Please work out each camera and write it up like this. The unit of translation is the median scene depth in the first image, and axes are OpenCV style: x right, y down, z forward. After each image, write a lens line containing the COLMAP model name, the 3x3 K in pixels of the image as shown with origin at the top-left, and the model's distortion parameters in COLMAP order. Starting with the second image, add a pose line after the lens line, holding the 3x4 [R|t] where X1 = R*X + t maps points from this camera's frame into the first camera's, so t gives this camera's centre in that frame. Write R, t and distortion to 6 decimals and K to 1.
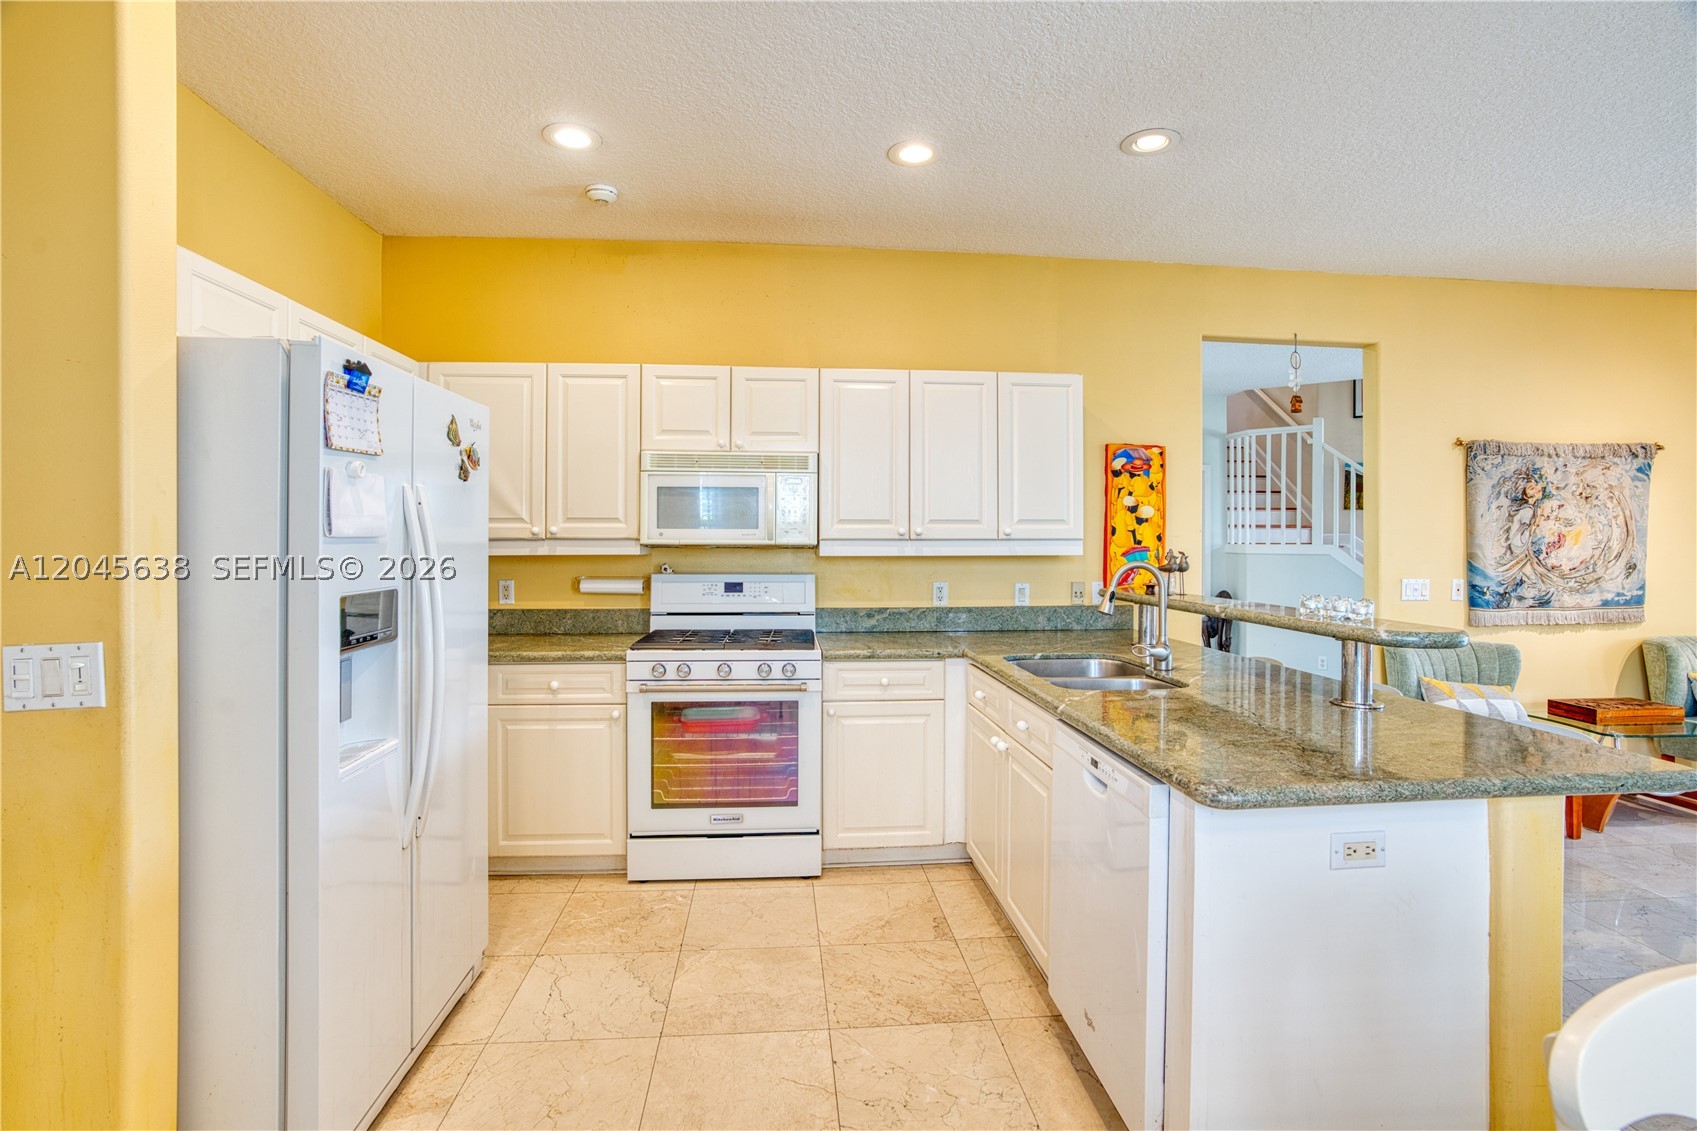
lens RADIAL K [[795.0, 0, 846.8], [0, 795.0, 540.9], [0, 0, 1]] dist [-0.060446, 0.027015]
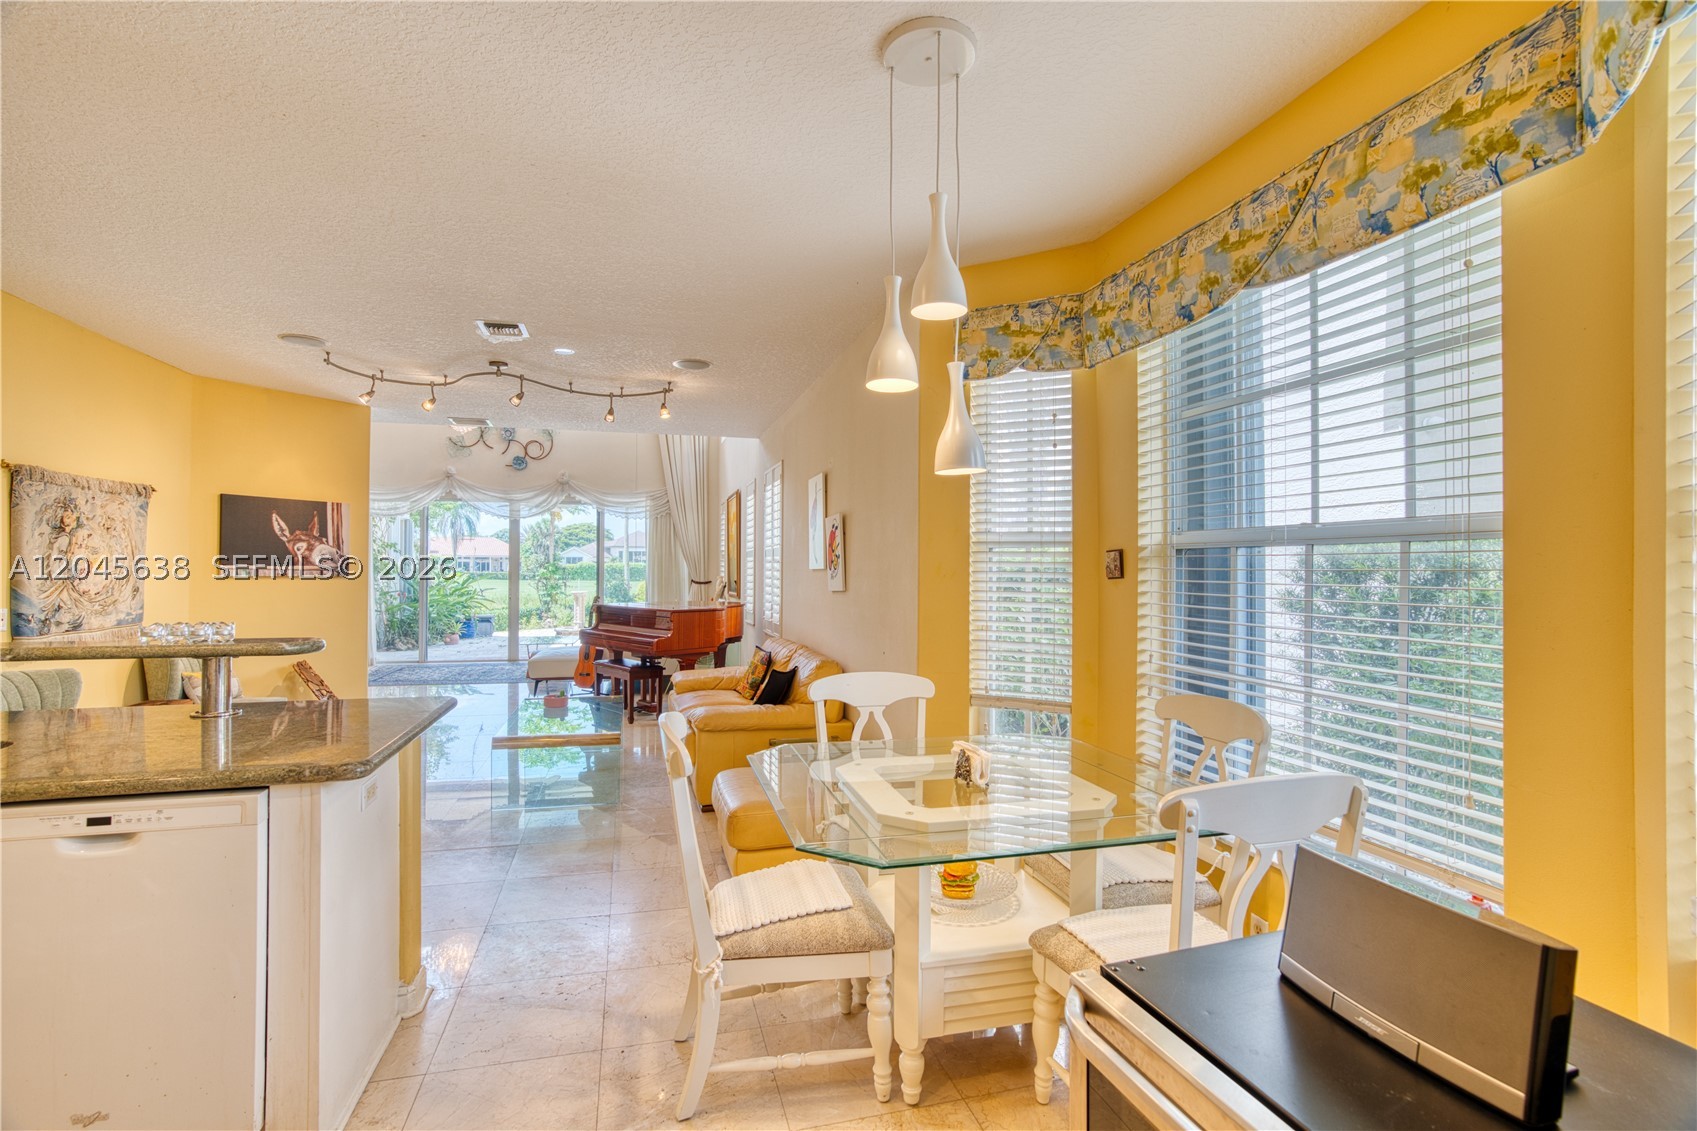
lens RADIAL K [[786.9, 0, 852.7], [0, 786.9, 561.2], [0, 0, 1]] dist [-0.064598, 0.027805]
pose [[-0.179683, 0.005025, 0.983712, -0.309745], [-0.001962, 0.999983, -0.005466, -0.005327], [-0.983723, -0.002913, -0.179670, 0.141009]]
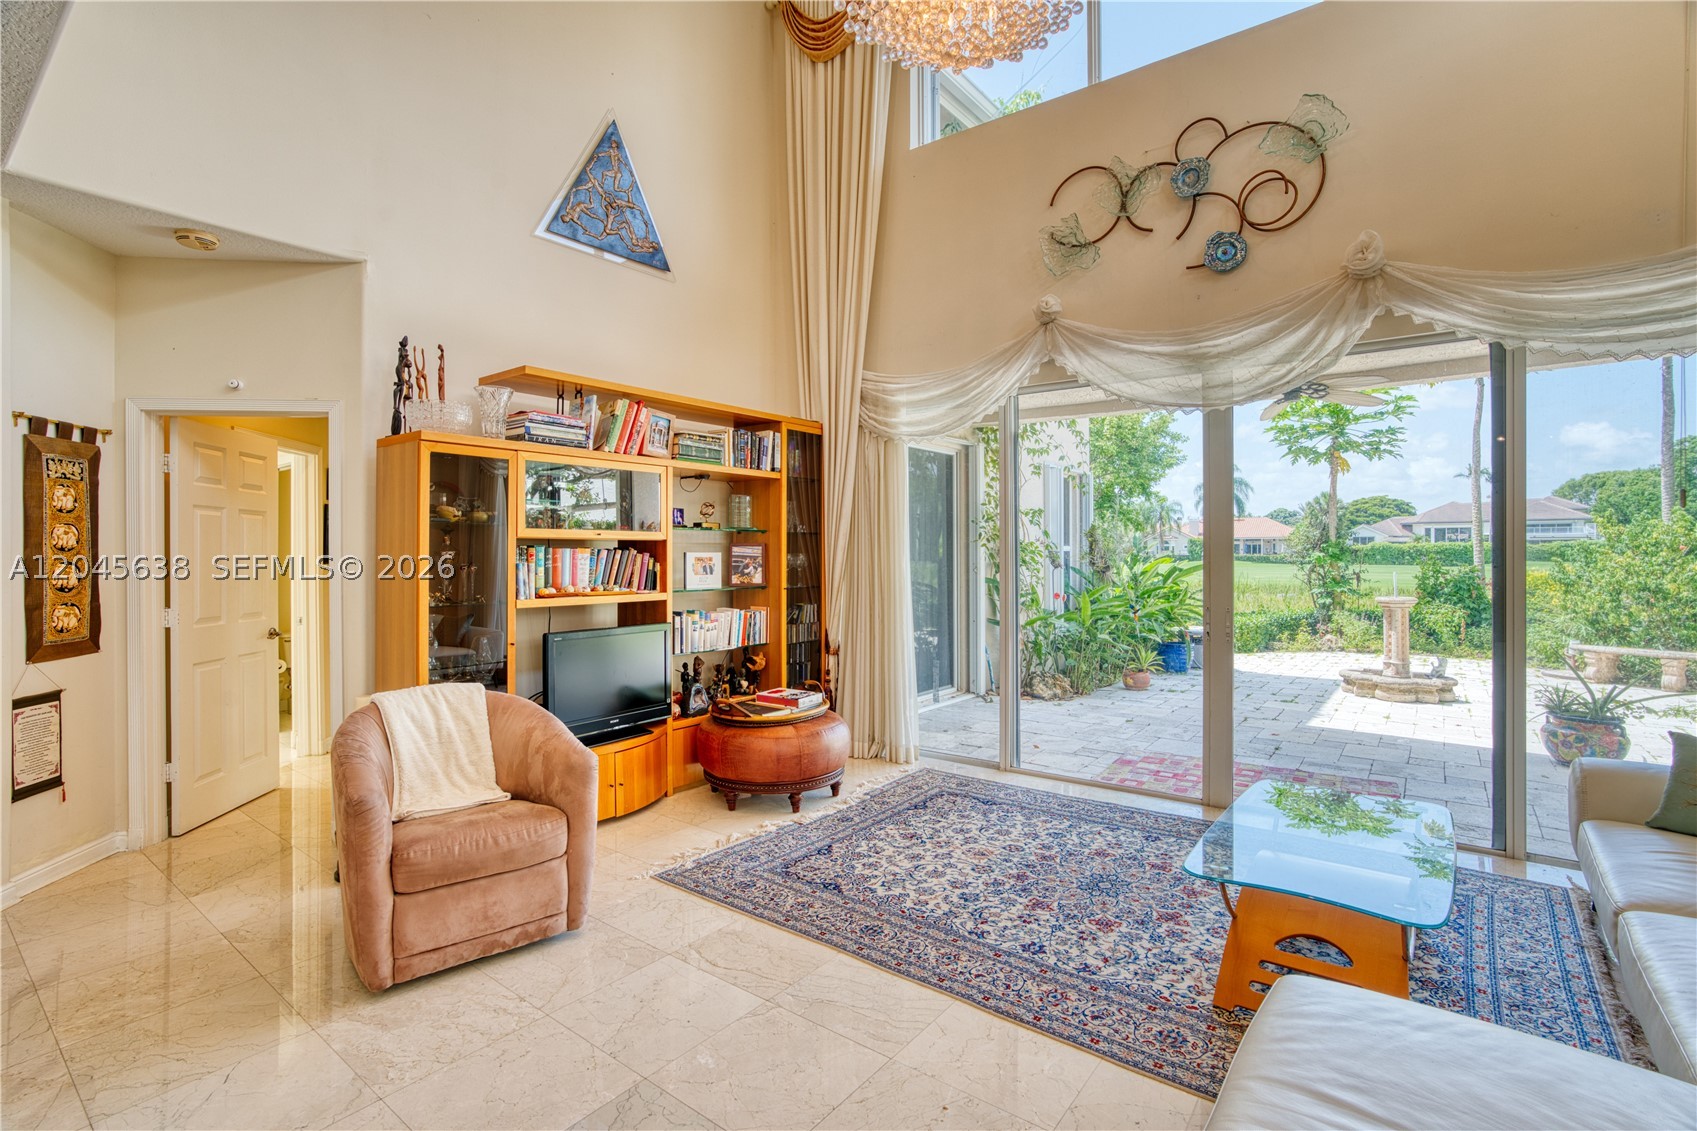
lens RADIAL K [[790.6, 0, 851.2], [0, 790.6, 552.2], [0, 0, 1]] dist [-0.064524, 0.029804]
pose [[0.678412, -0.007218, 0.734647, 1.582379], [0.007733, 0.999966, 0.002685, 0.001516], [-0.734641, 0.003860, 0.678445, 0.497522]]
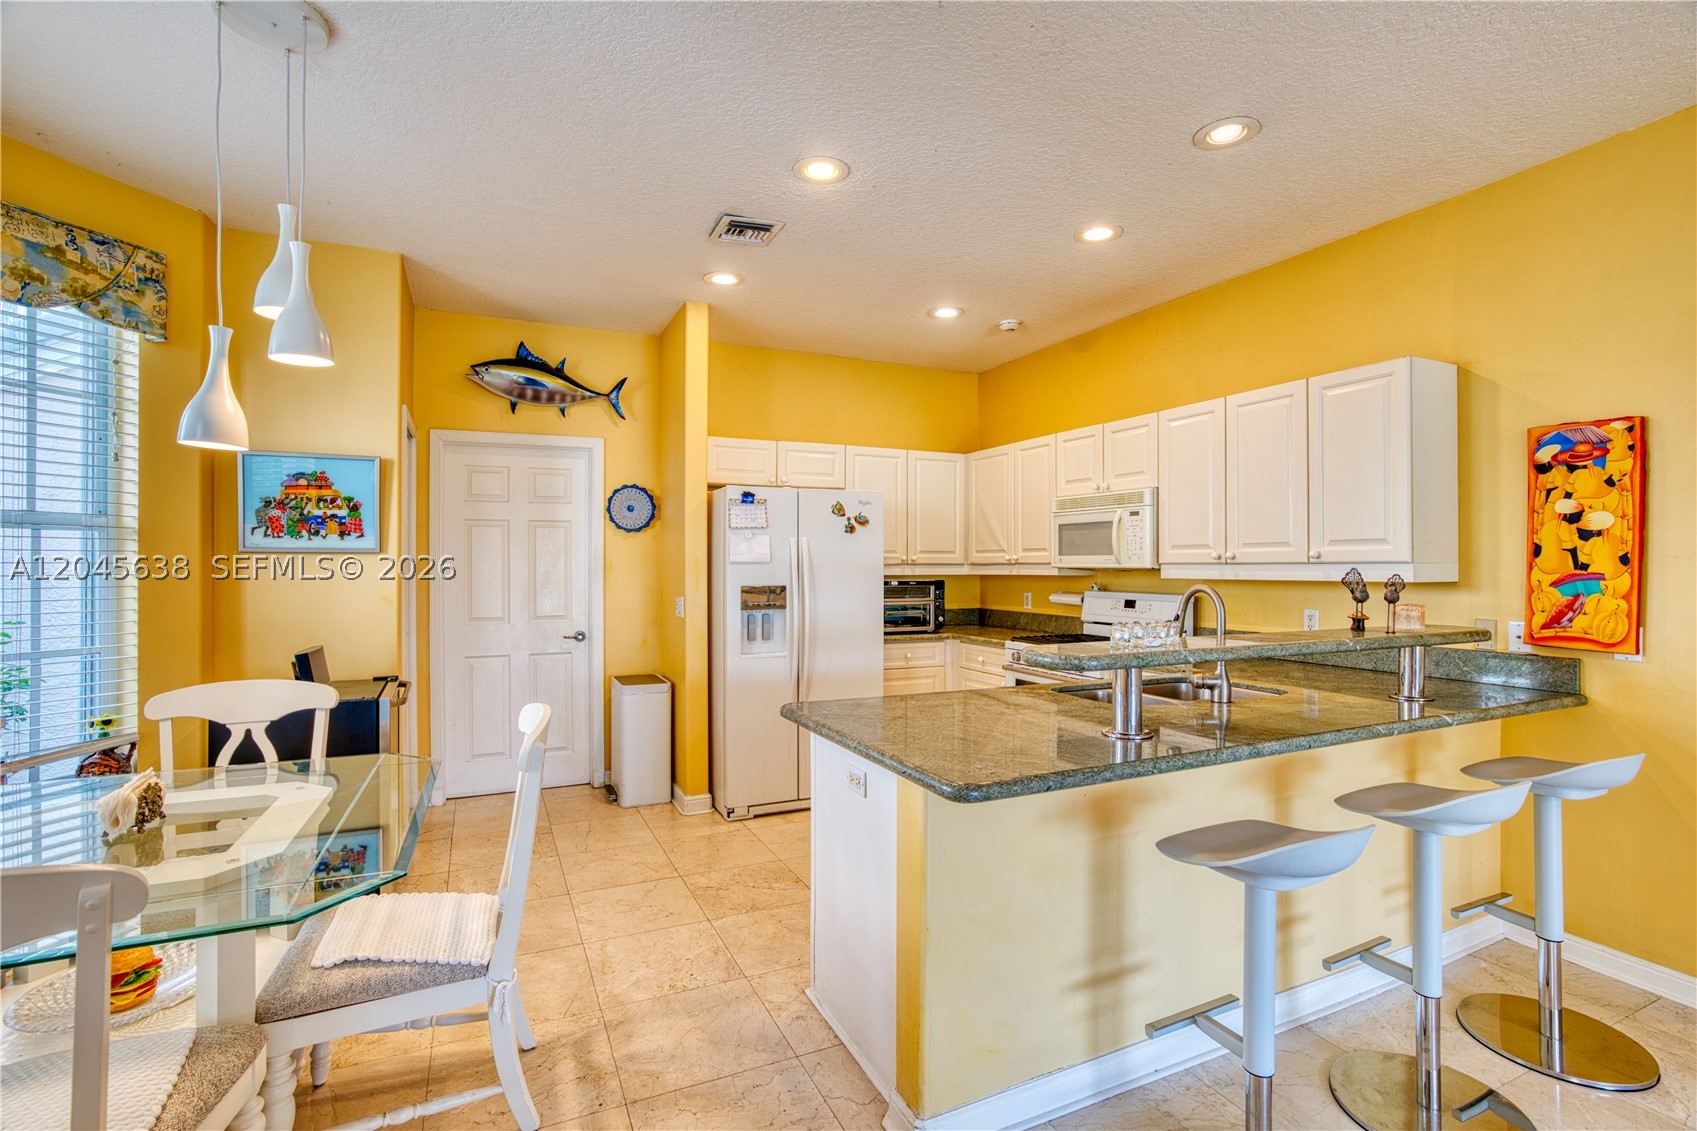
lens RADIAL K [[786.9, 0, 852.7], [0, 786.9, 561.2], [0, 0, 1]] dist [-0.064598, 0.027805]
pose [[0.345455, -0.005877, -0.938417, 0.722834], [-0.002616, 0.999970, -0.007225, 0.003536], [0.938432, 0.004951, 0.345429, 0.179670]]
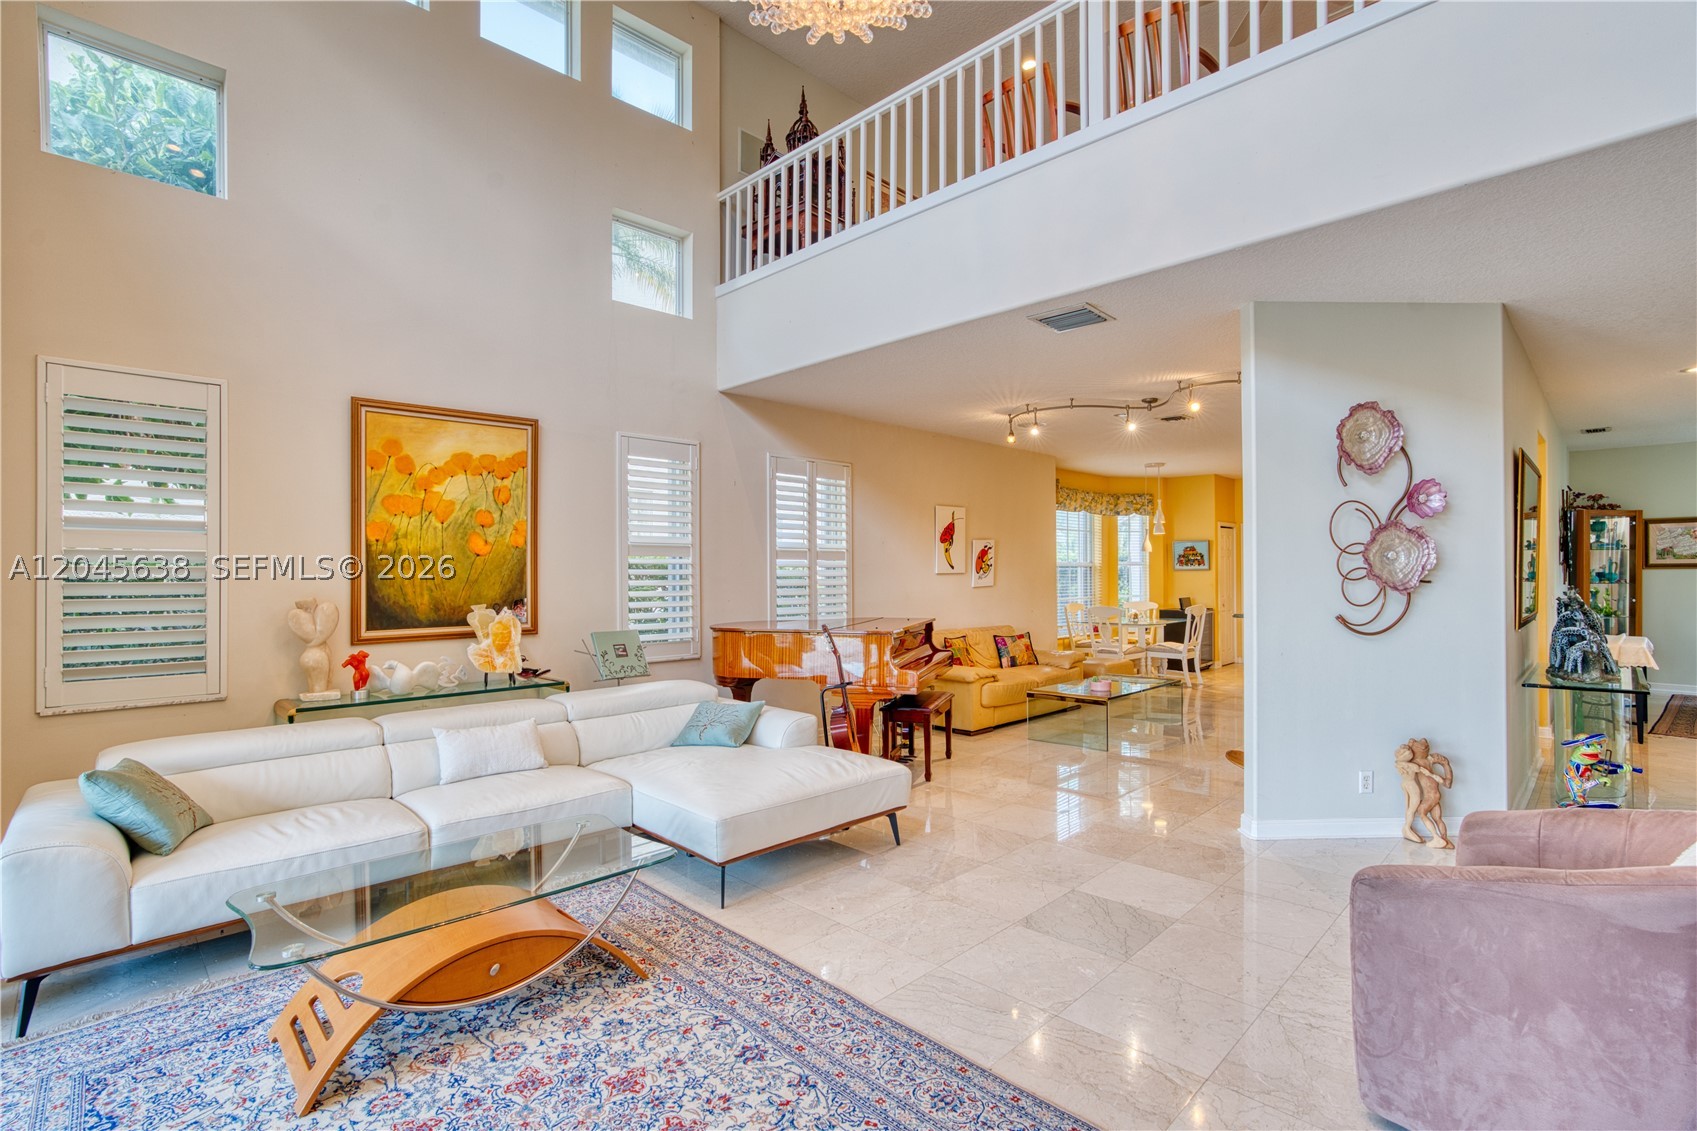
lens RADIAL K [[793.4, 0, 849.1], [0, 793.4, 571.6], [0, 0, 1]] dist [-0.053525, 0.024901]
pose [[-0.771624, -0.001682, -0.636077, 2.453429], [-0.000116, 0.999997, -0.002504, 0.002562], [0.636079, -0.001858, -0.771622, 1.288360]]
